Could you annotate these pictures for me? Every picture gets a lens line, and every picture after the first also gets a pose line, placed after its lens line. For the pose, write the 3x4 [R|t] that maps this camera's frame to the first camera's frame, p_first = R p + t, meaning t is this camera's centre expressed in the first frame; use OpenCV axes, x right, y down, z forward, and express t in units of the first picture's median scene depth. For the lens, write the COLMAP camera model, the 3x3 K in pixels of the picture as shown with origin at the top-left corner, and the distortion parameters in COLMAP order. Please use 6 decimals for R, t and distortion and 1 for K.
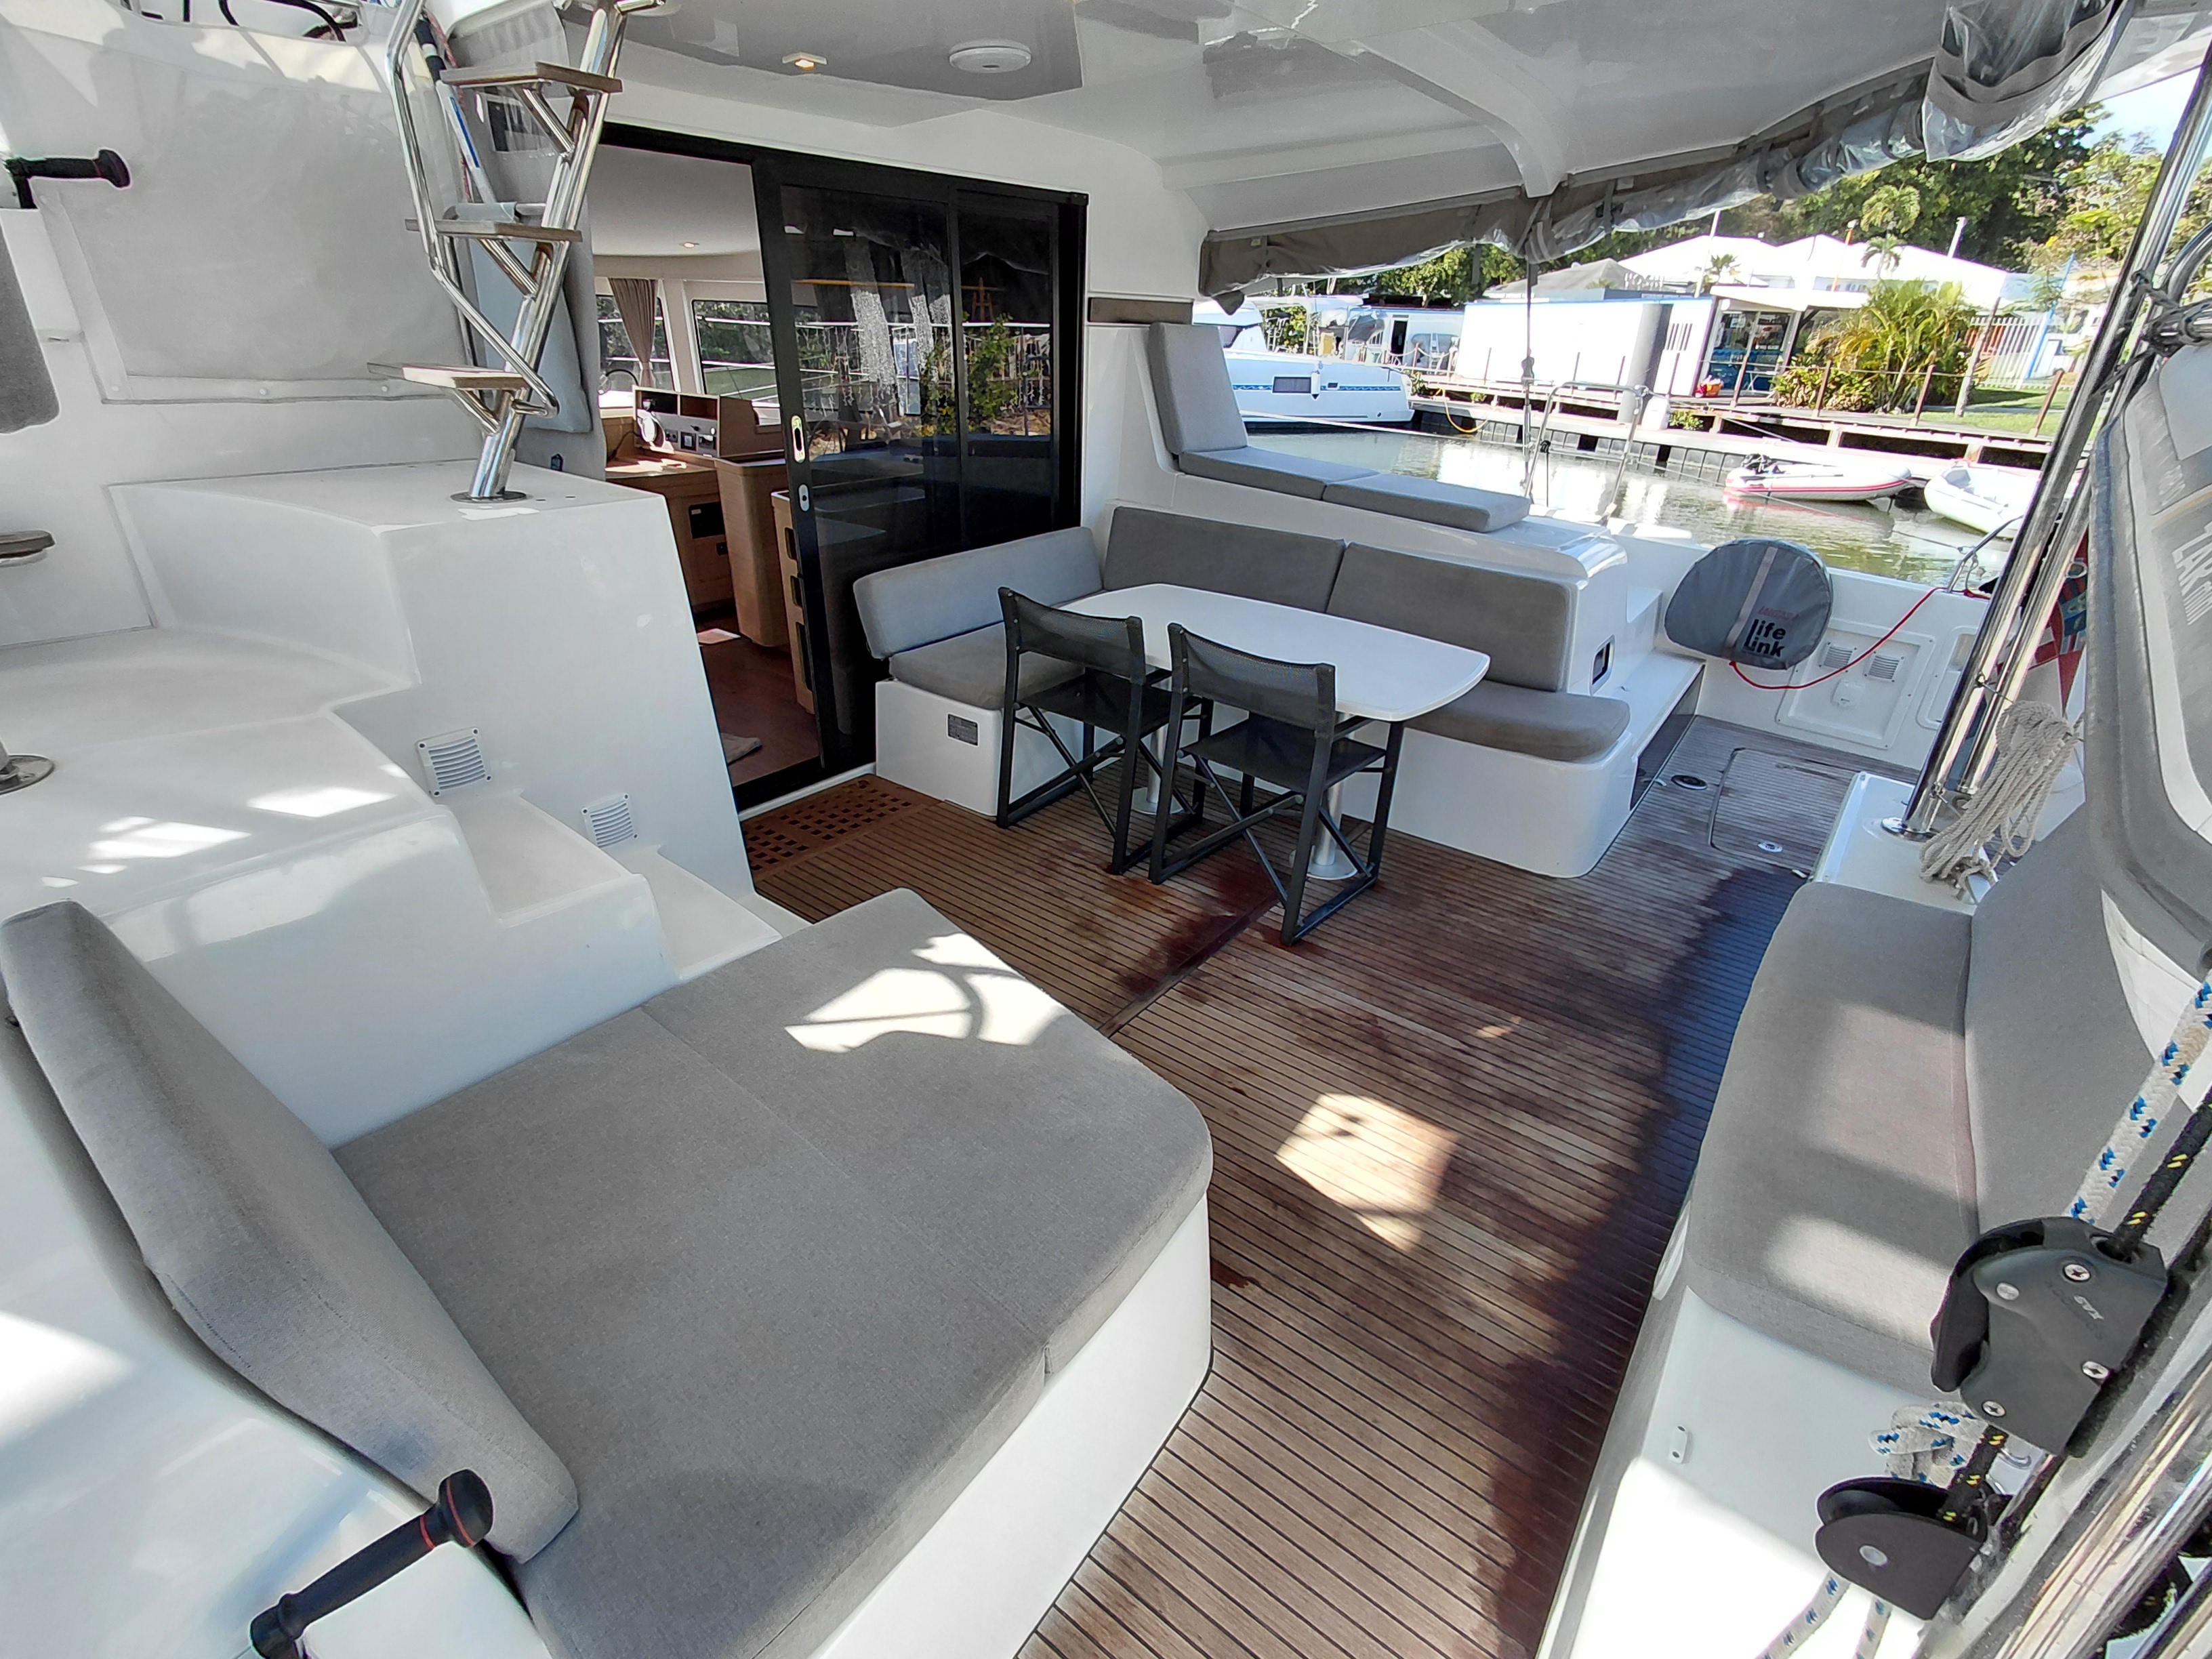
lens RADIAL K [[1042.1, 0, 1104.2], [0, 1042.1, 844.4], [0, 0, 1]] dist [0.002926, 0.000005]
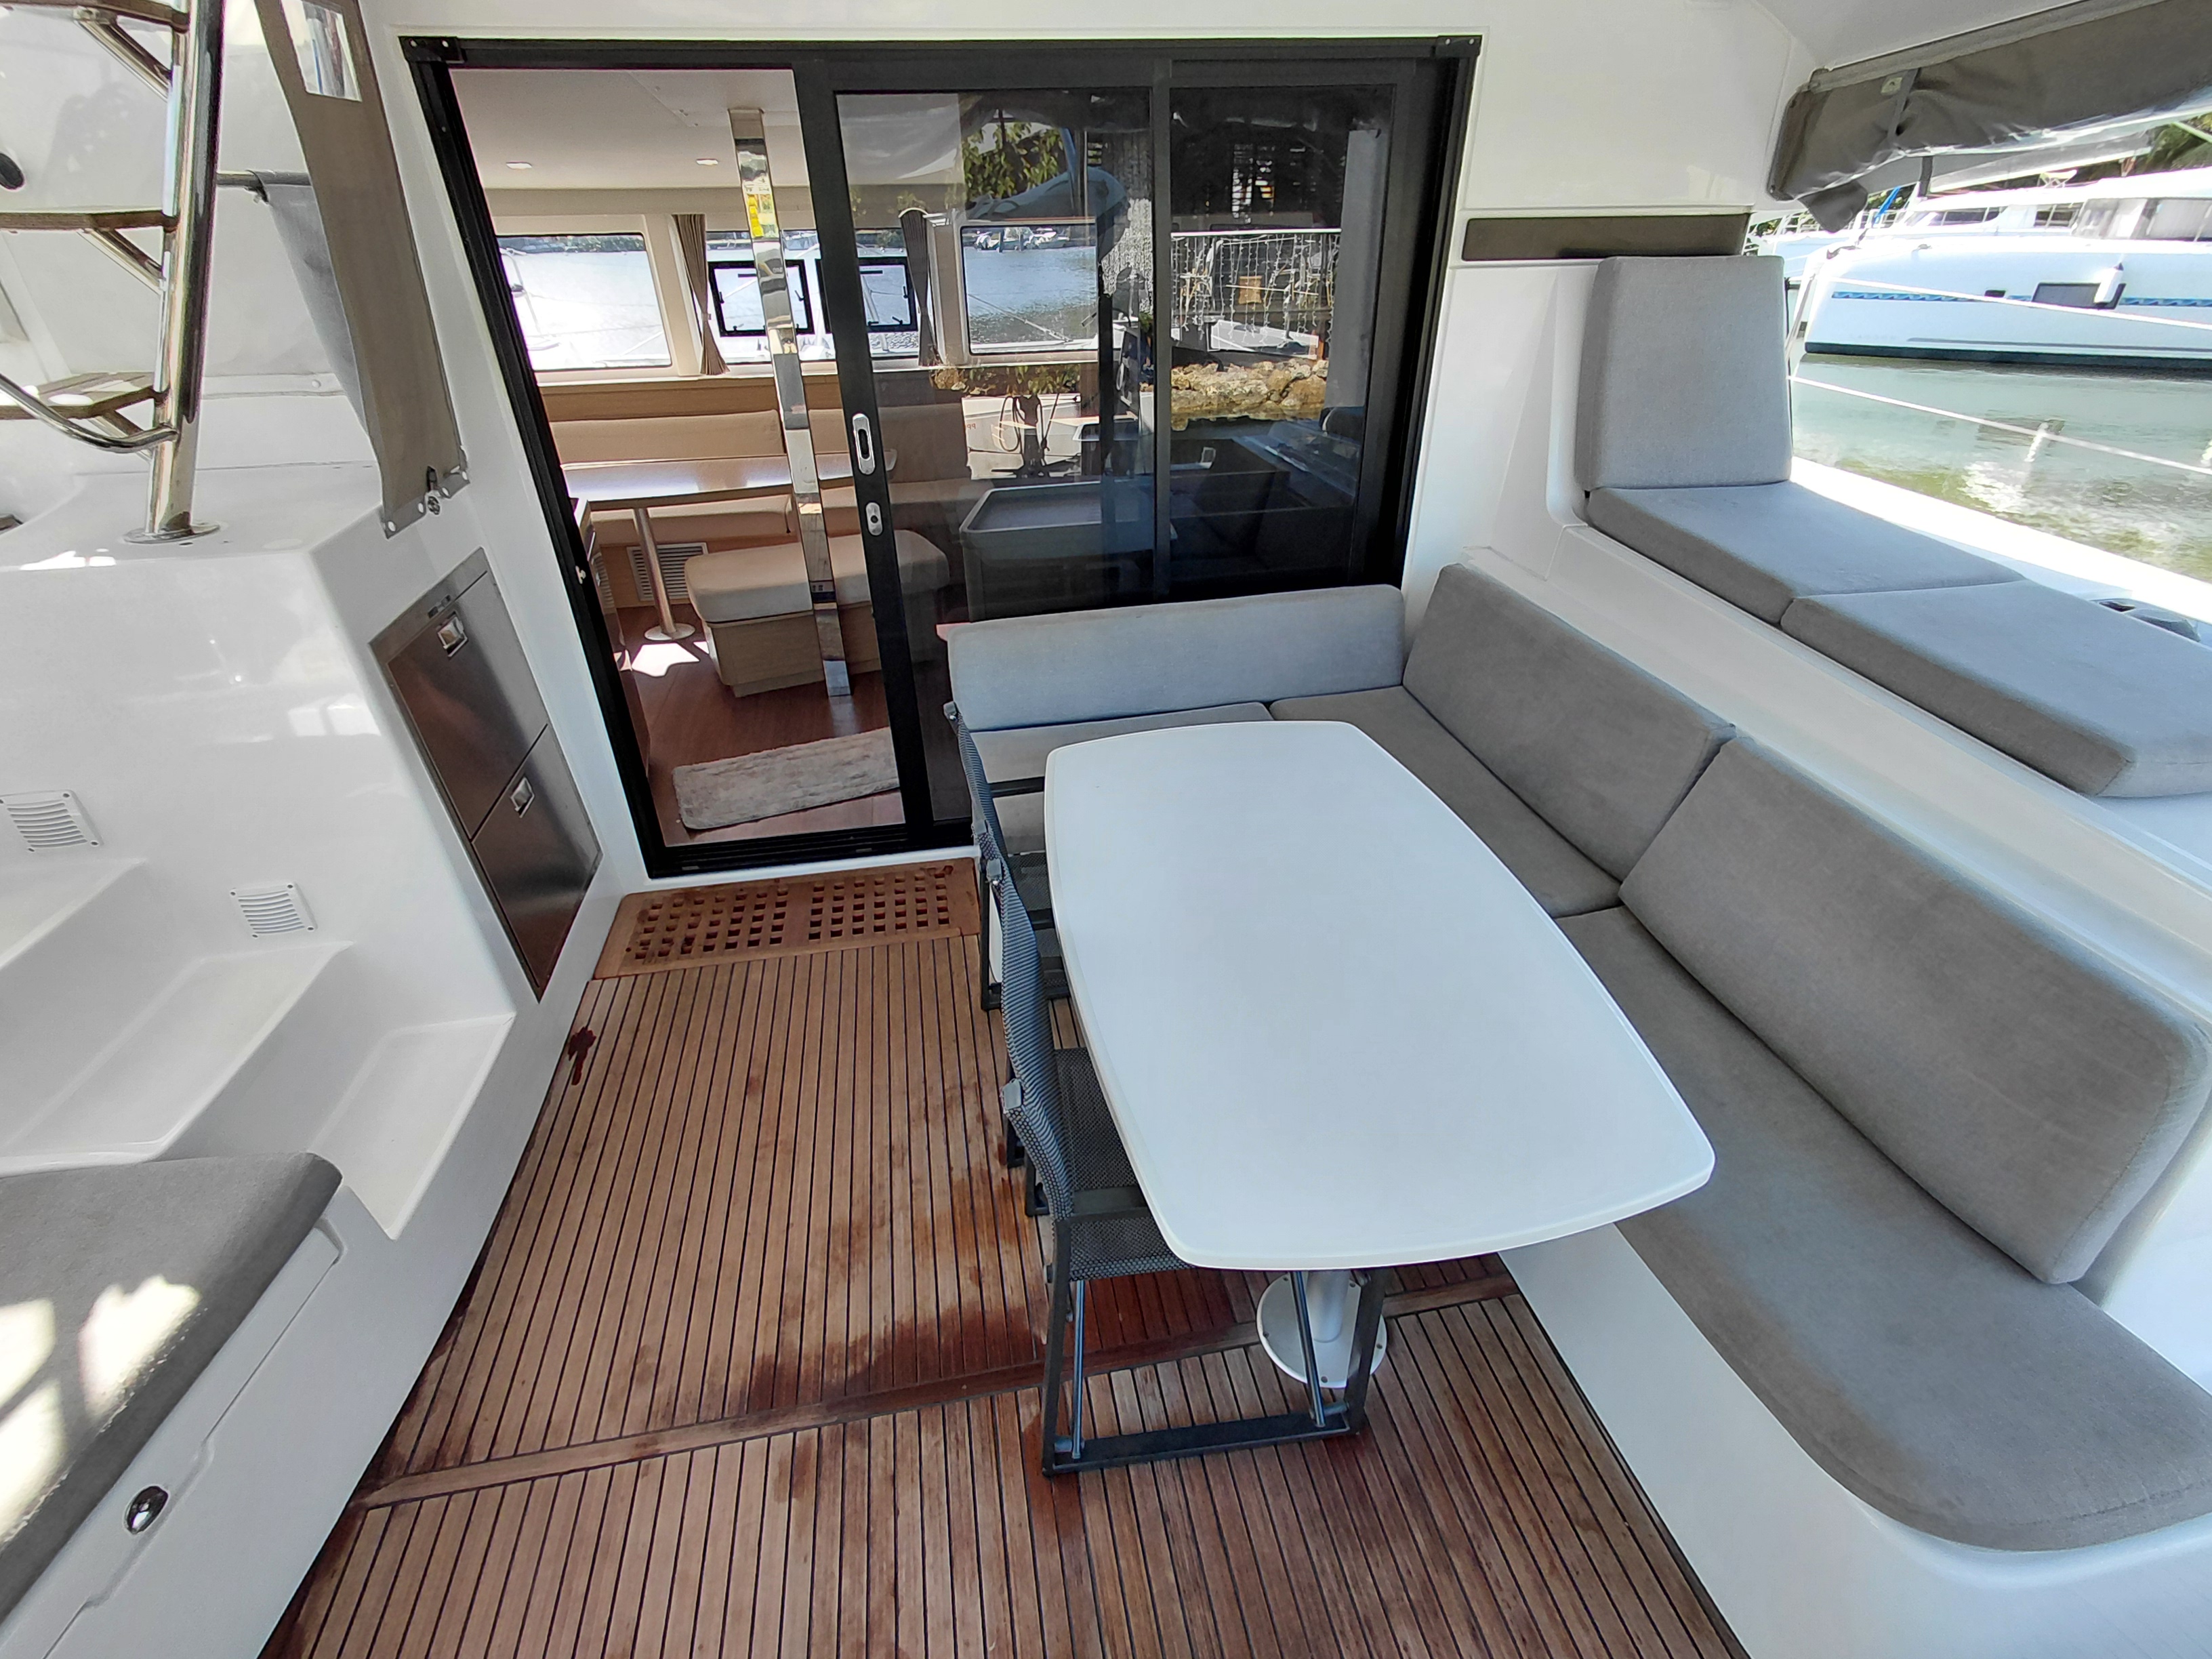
lens RADIAL K [[1042.1, 0, 1104.2], [0, 1042.1, 844.4], [0, 0, 1]] dist [0.002926, 0.000005]
pose [[0.742920, 0.318736, -0.588624, 0.263332], [-0.271229, 0.947272, 0.170617, -0.200608], [0.611969, 0.032897, 0.790198, 0.358921]]
